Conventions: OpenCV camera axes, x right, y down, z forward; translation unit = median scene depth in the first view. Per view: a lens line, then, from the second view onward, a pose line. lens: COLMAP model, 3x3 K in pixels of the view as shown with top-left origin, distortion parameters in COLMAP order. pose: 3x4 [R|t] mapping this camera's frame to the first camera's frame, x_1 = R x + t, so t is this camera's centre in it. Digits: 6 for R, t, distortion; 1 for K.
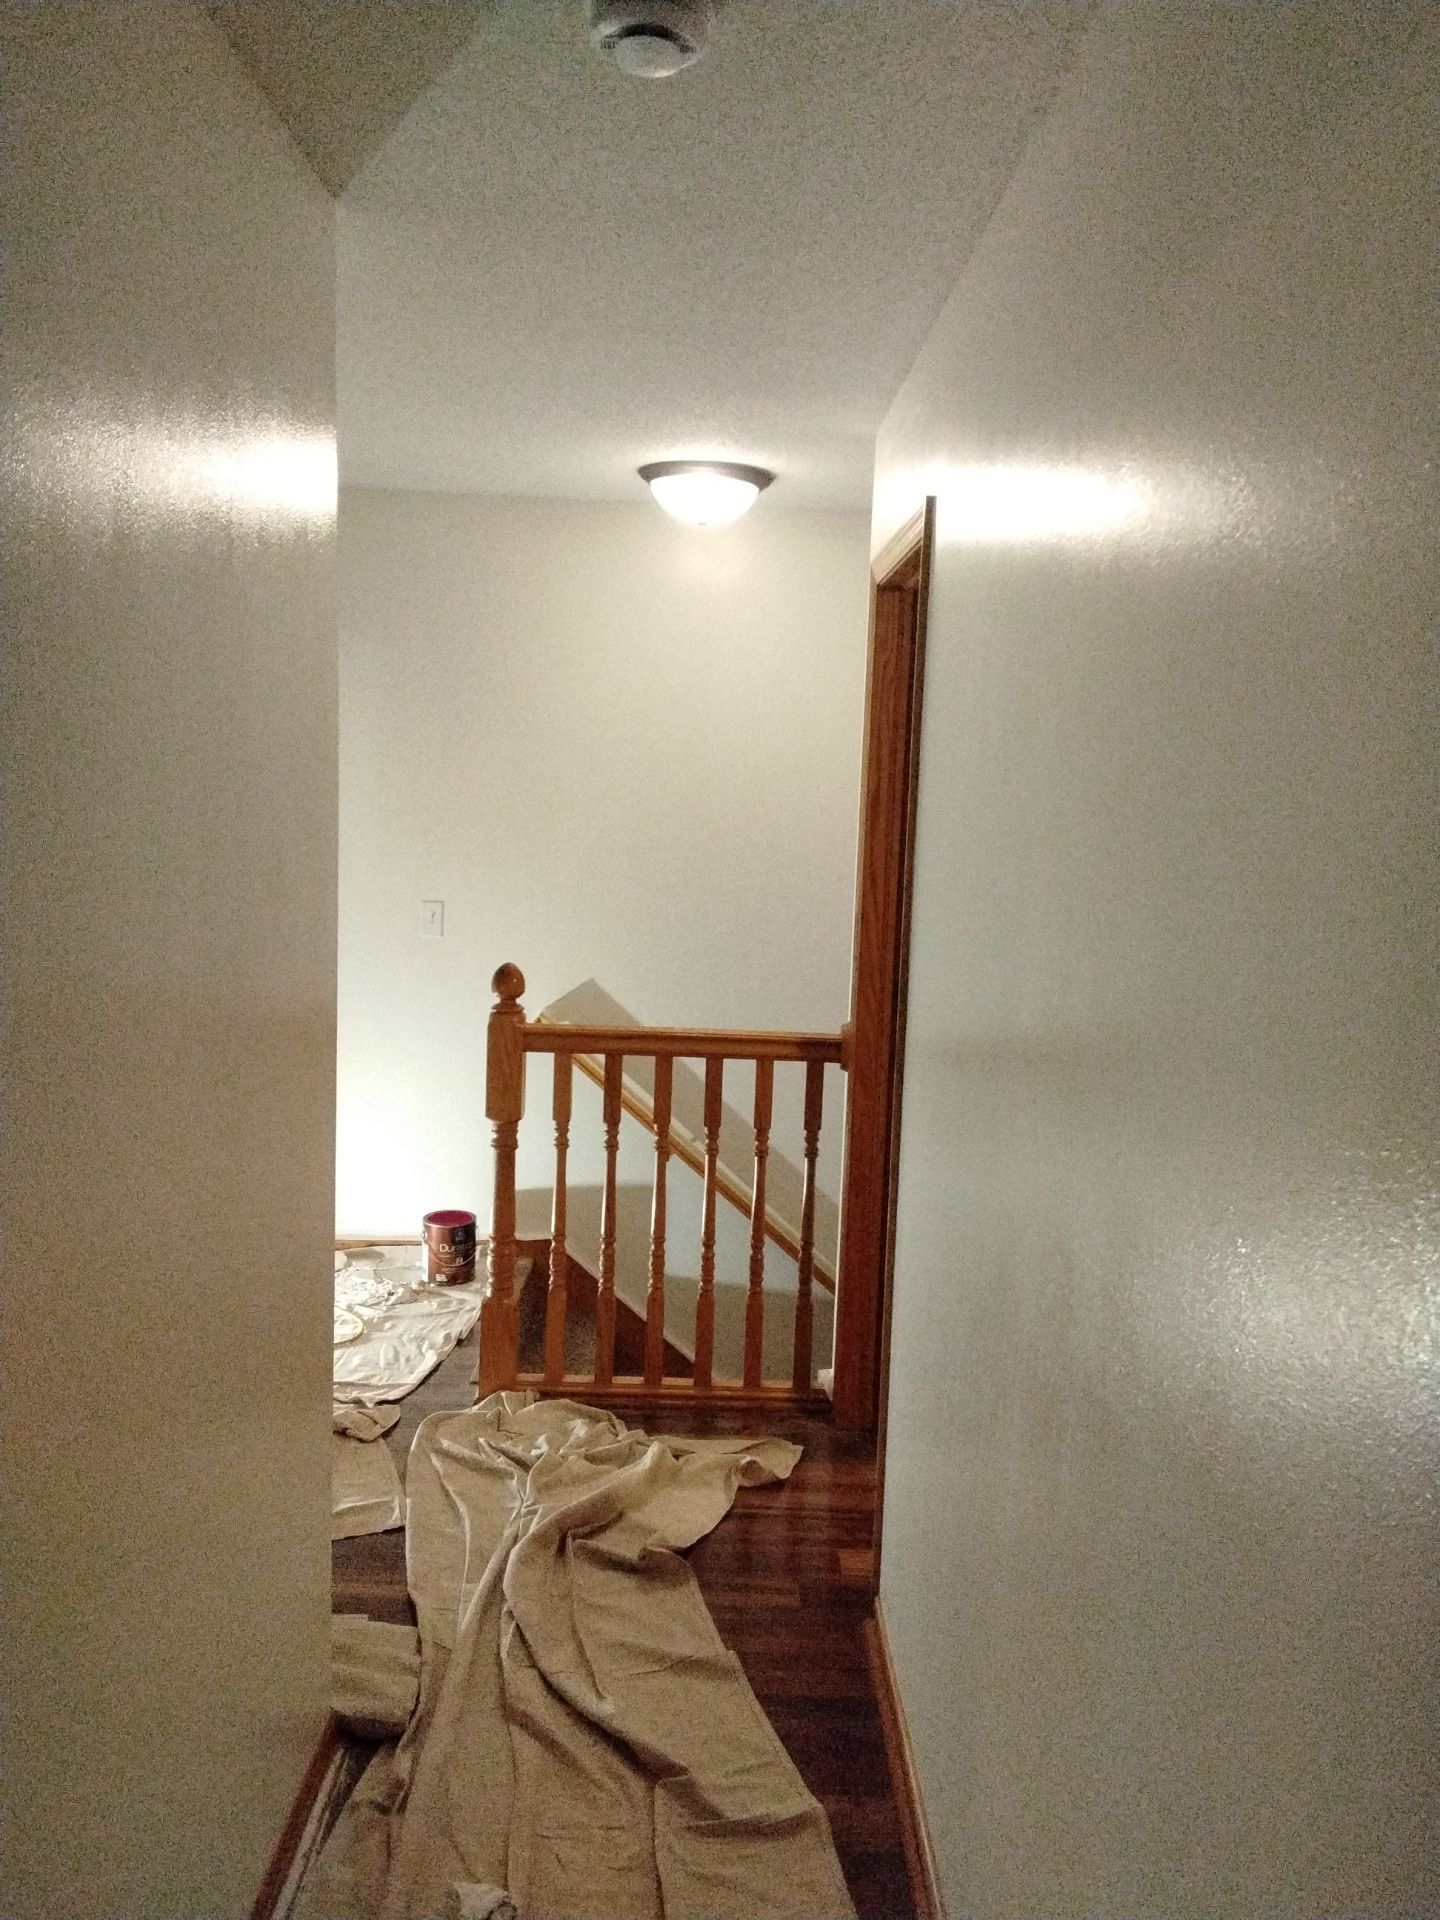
lens RADIAL K [[1480.7, 0, 716.6], [0, 1480.7, 952.3], [0, 0, 1]] dist [0.118263, -0.170893]
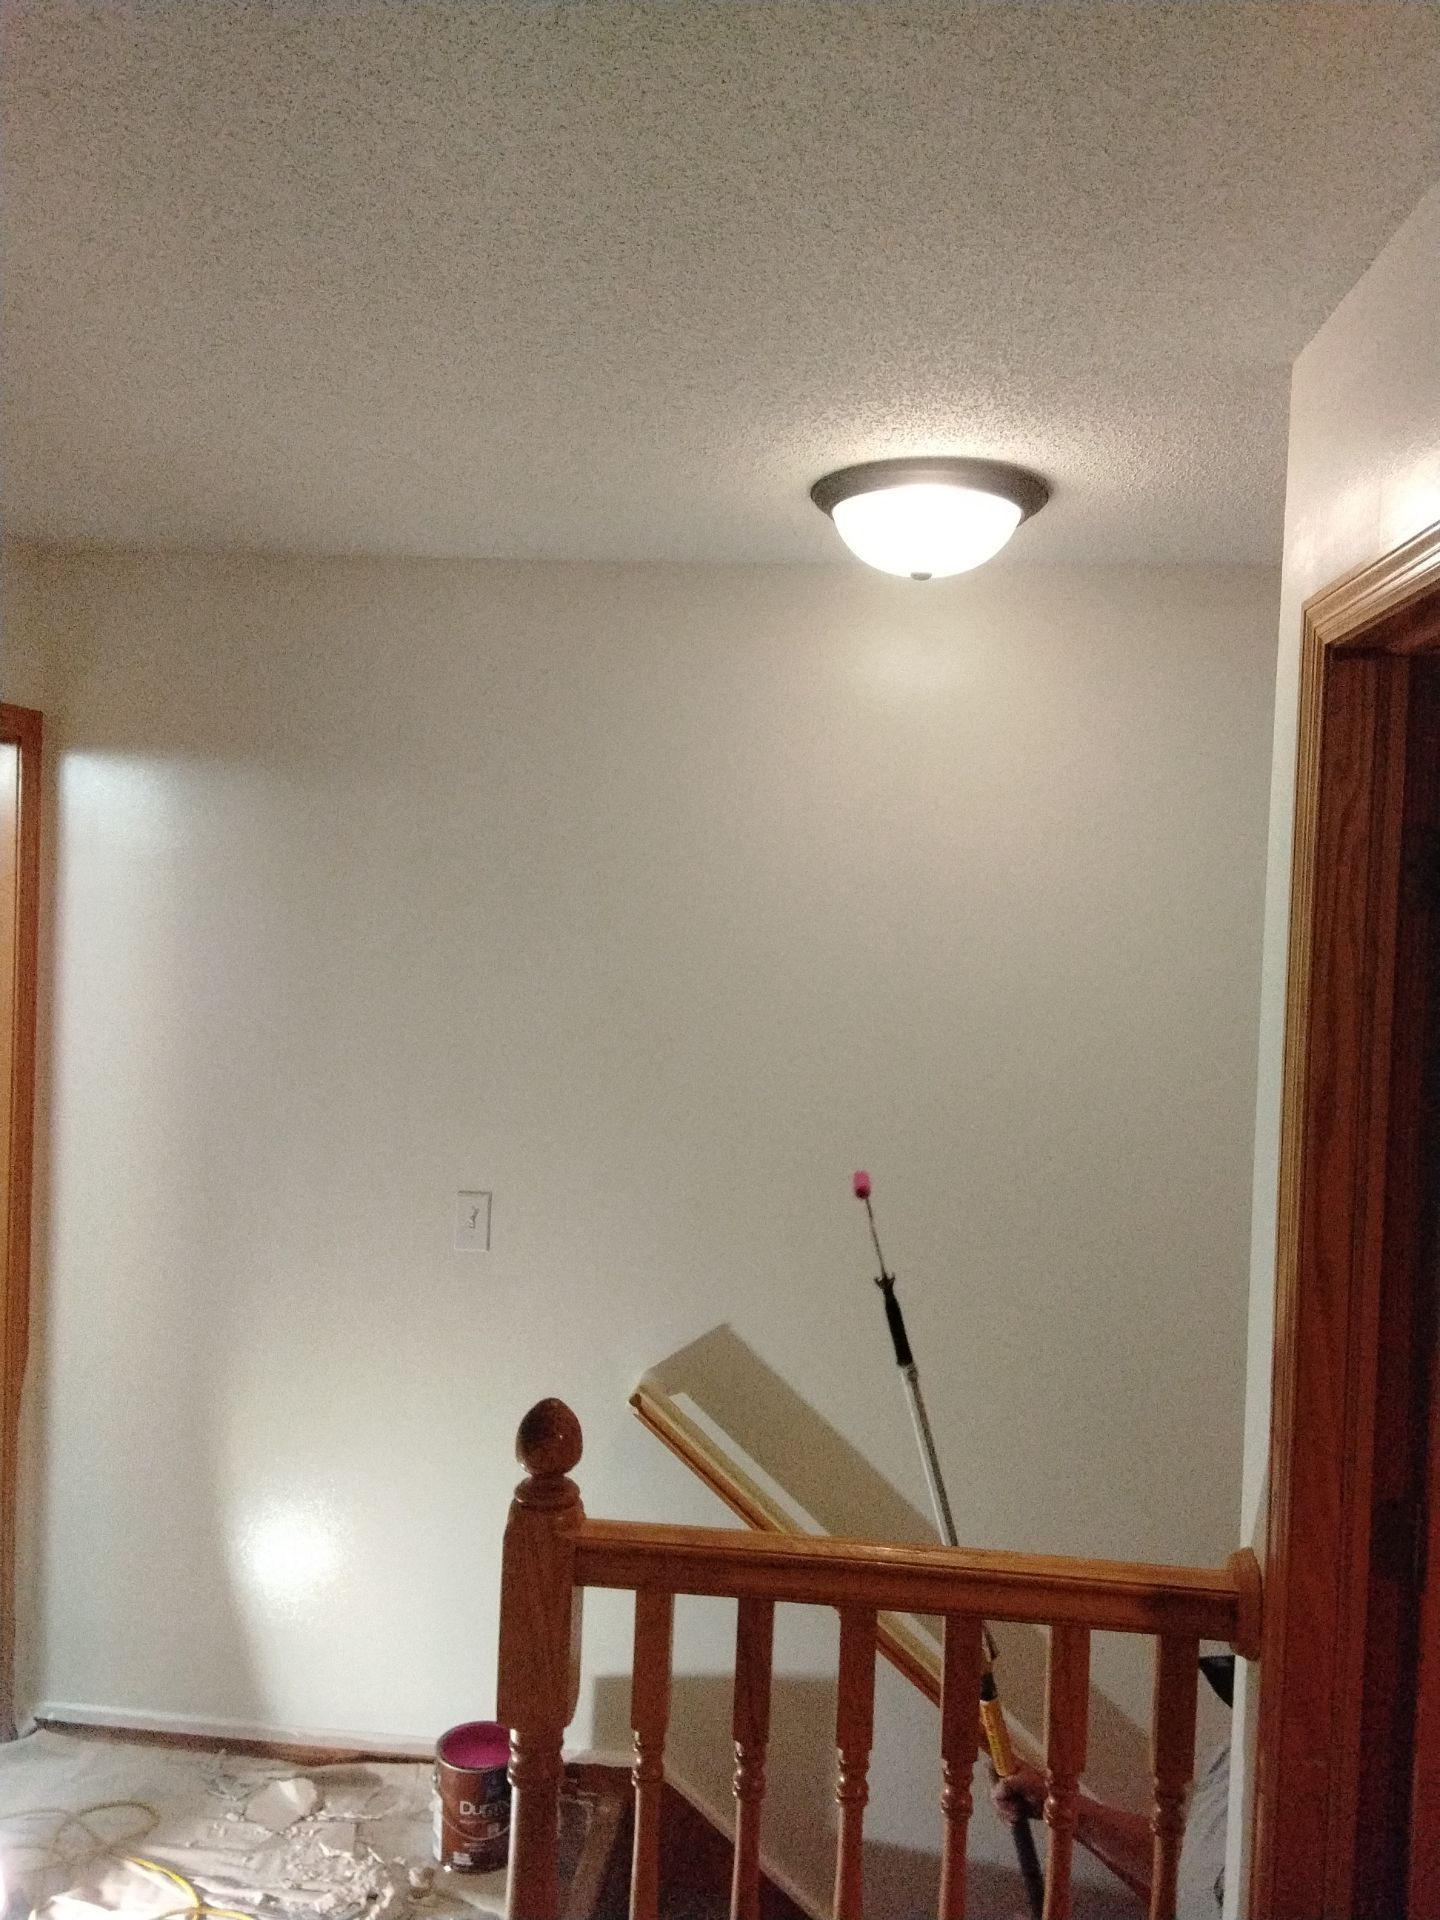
lens RADIAL K [[1480.7, 0, 716.6], [0, 1480.7, 952.3], [0, 0, 1]] dist [0.118263, -0.170893]
pose [[0.994411, 0.001983, -0.105558, -0.029901], [-0.012496, 0.995006, -0.099028, -0.093397], [0.104835, 0.099793, 0.989470, 0.480543]]
